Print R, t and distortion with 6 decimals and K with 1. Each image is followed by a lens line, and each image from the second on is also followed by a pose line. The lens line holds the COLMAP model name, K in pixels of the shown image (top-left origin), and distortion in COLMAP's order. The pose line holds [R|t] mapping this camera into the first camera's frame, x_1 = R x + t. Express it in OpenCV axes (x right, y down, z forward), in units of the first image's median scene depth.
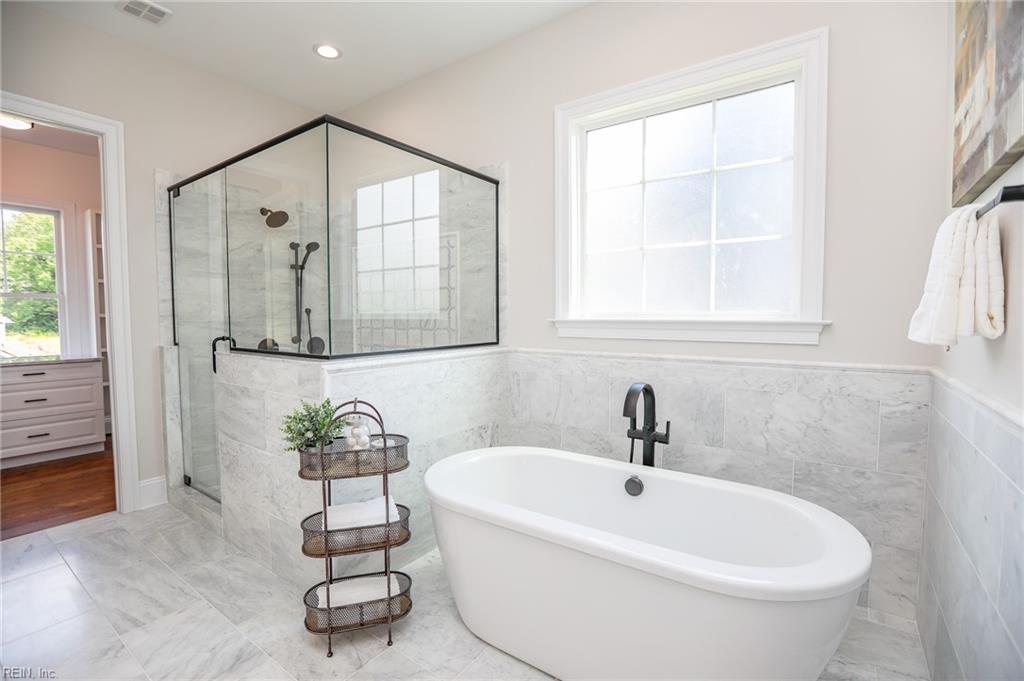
lens RADIAL K [[463.5, 0, 512.0], [0, 463.5, 340.5], [0, 0, 1]] dist [-0.002106, -0.000591]
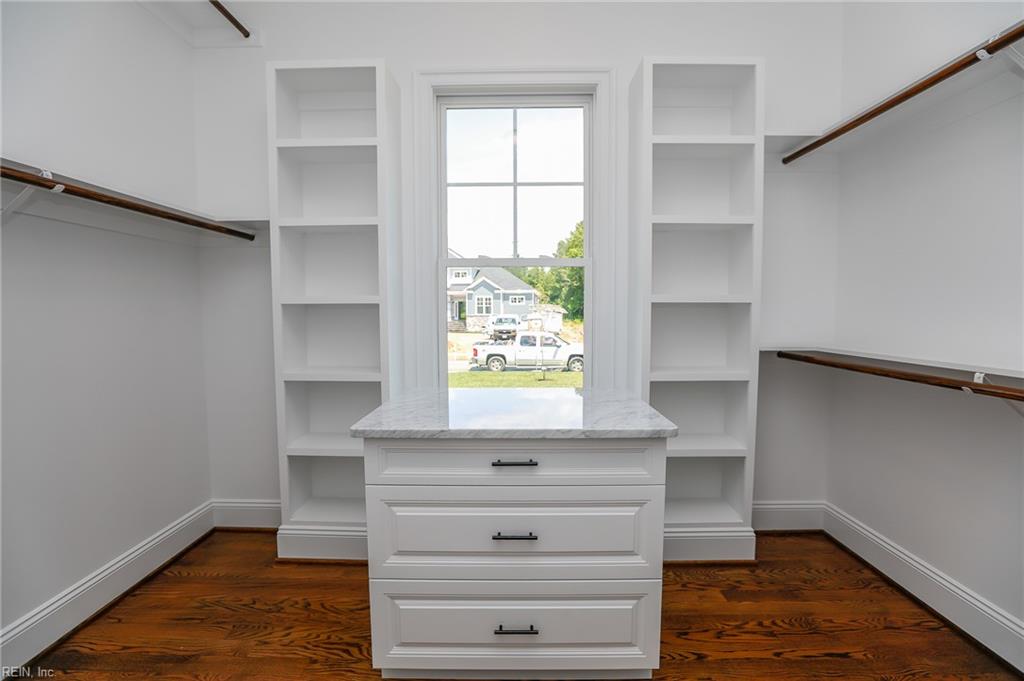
lens RADIAL K [[463.5, 0, 512.0], [0, 463.5, 340.5], [0, 0, 1]] dist [-0.002106, -0.000591]
pose [[0.581823, 0.051327, -0.811694, -0.103707], [-0.035278, 0.998660, 0.037862, -0.004560], [0.812550, 0.006606, 0.582854, 0.109024]]
